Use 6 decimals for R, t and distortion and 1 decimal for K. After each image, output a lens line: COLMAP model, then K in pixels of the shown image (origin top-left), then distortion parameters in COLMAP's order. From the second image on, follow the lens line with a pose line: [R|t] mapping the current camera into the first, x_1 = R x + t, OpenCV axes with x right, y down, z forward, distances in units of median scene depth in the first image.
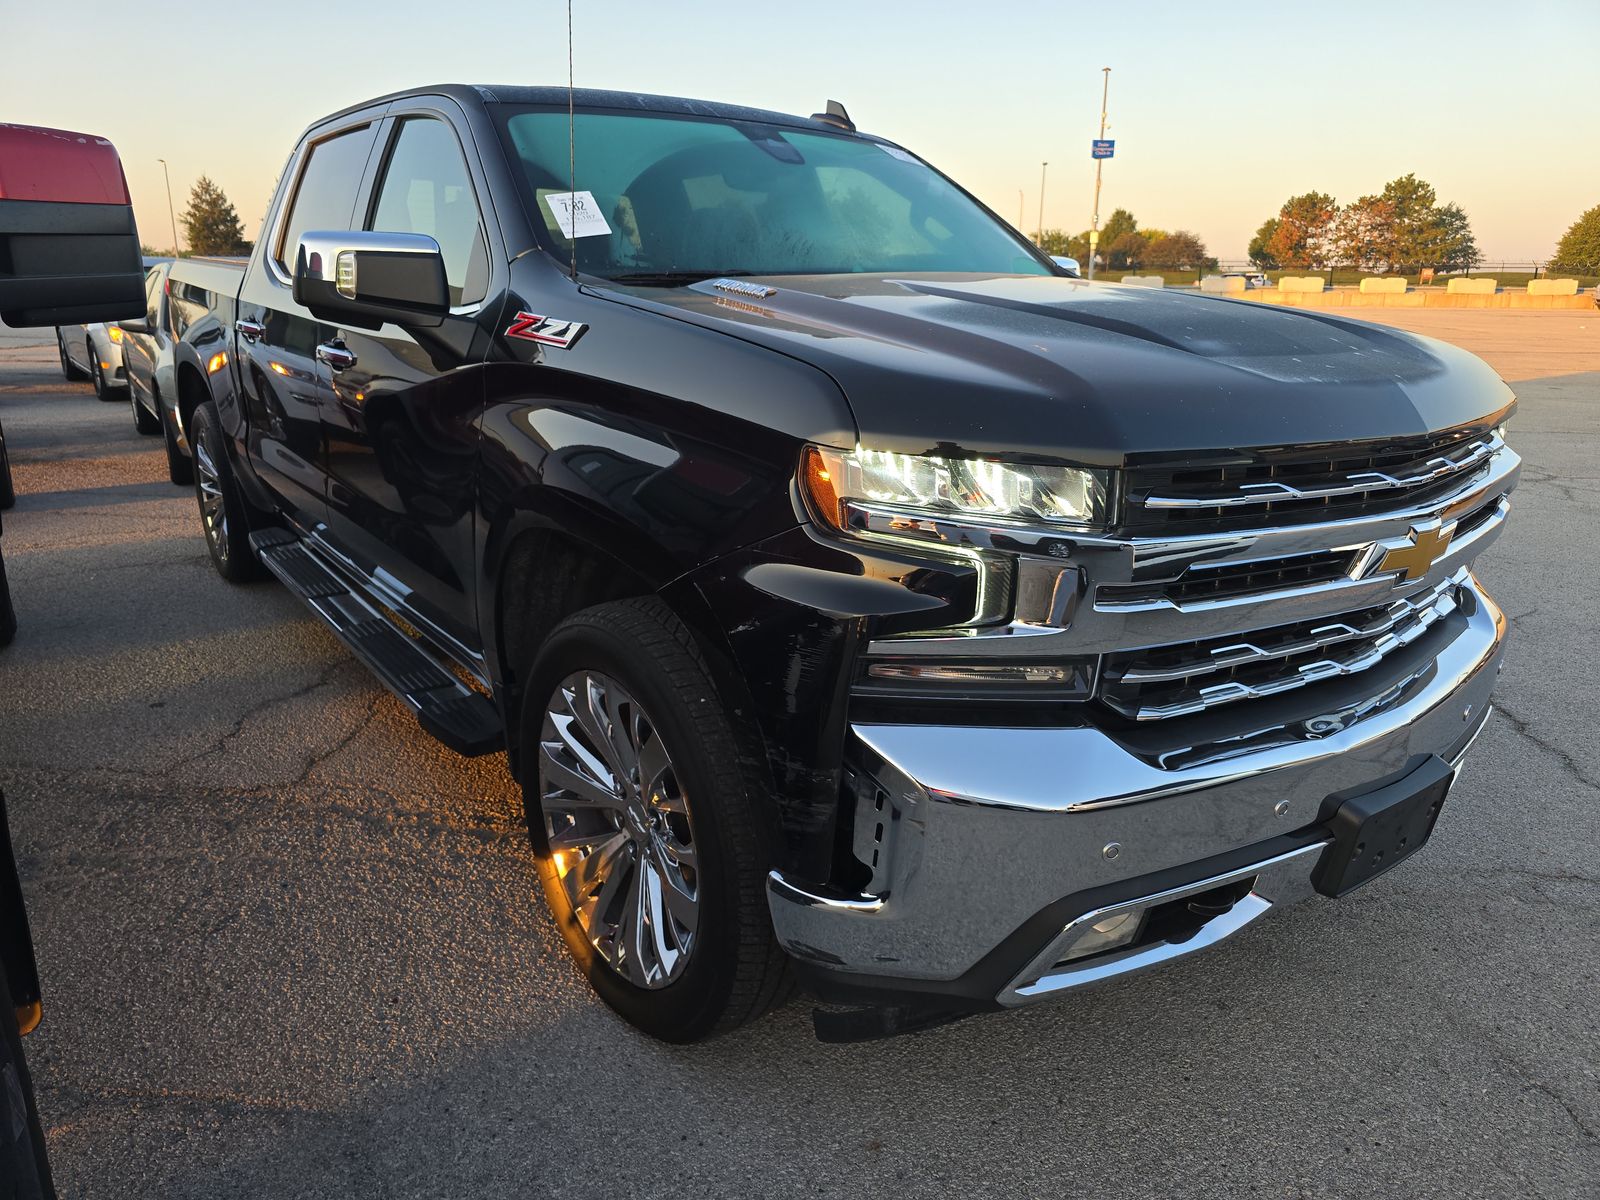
lens RADIAL K [[1187.4, 0, 800.0], [0, 1187.4, 600.0], [0, 0, 1]] dist [0.088968, -0.130977]
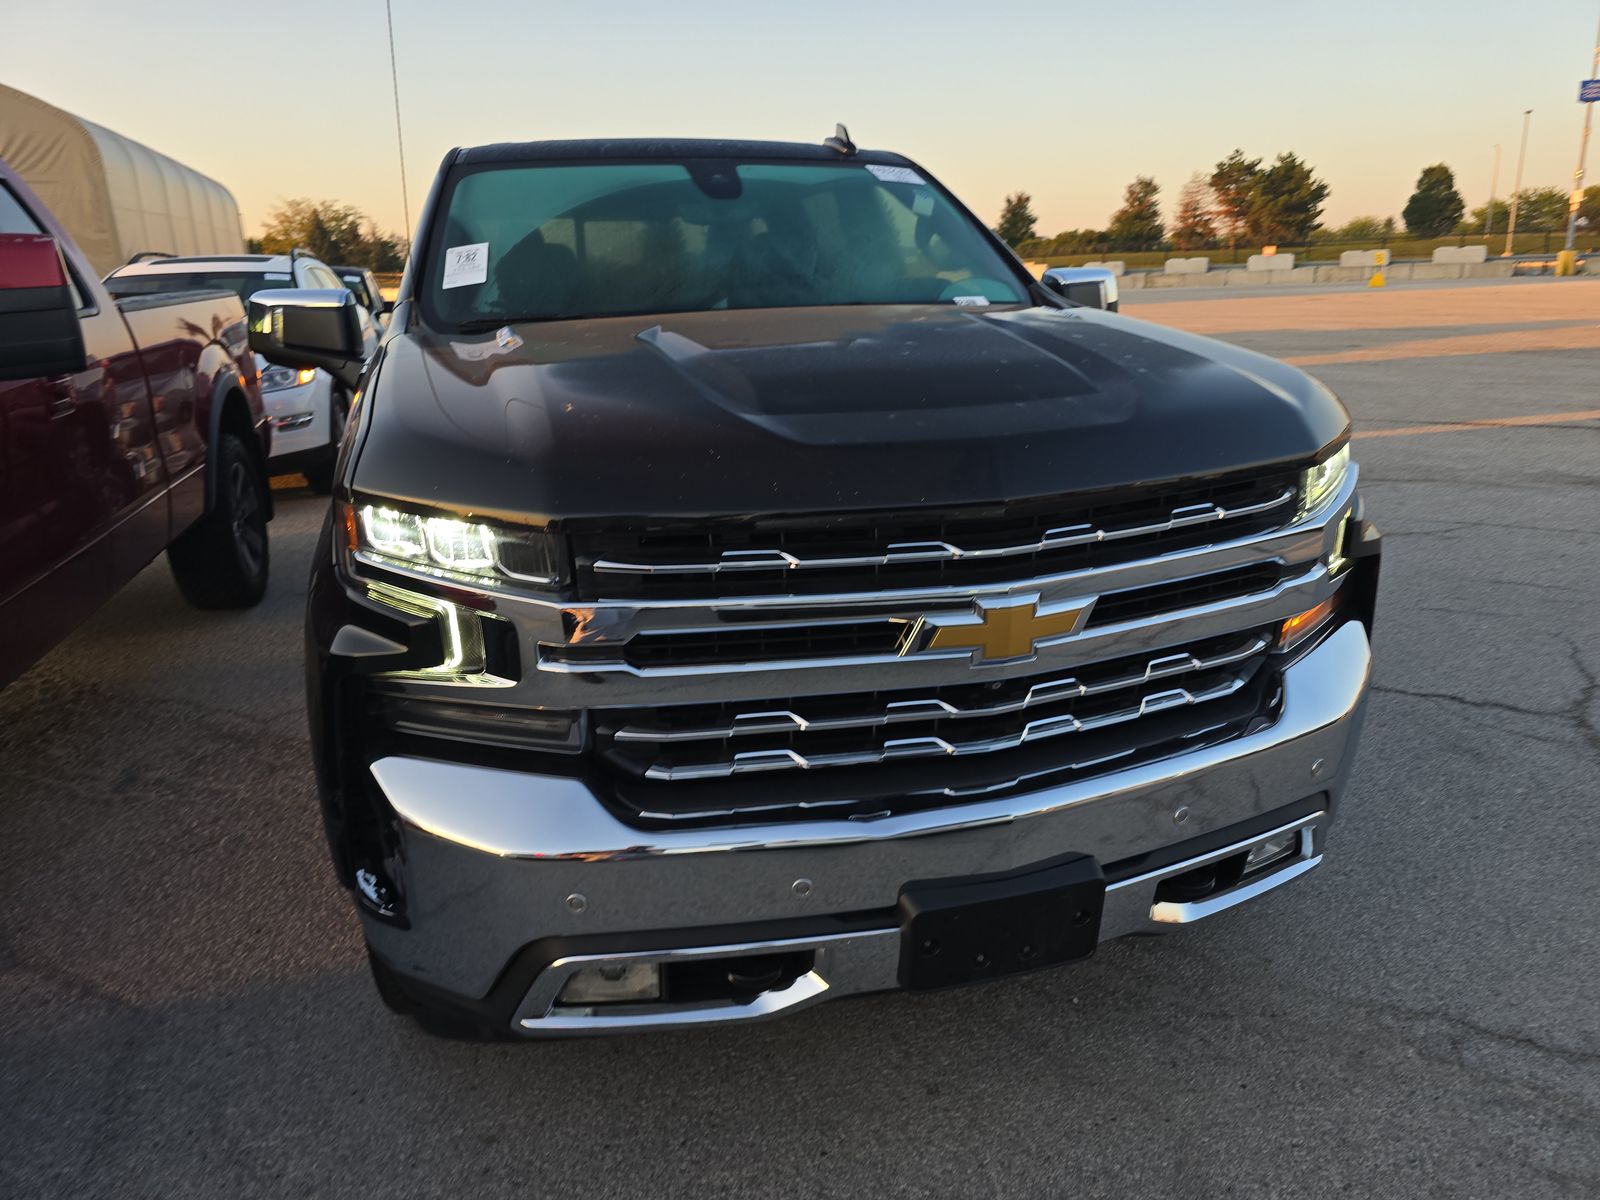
lens RADIAL K [[1178.9, 0, 800.0], [0, 1178.9, 600.0], [0, 0, 1]] dist [0.061017, -0.050960]
pose [[0.920542, 0.068979, -0.384505, 0.706162], [-0.062979, 0.997617, 0.028192, -0.077288], [0.385533, -0.001736, 0.922692, 0.119697]]
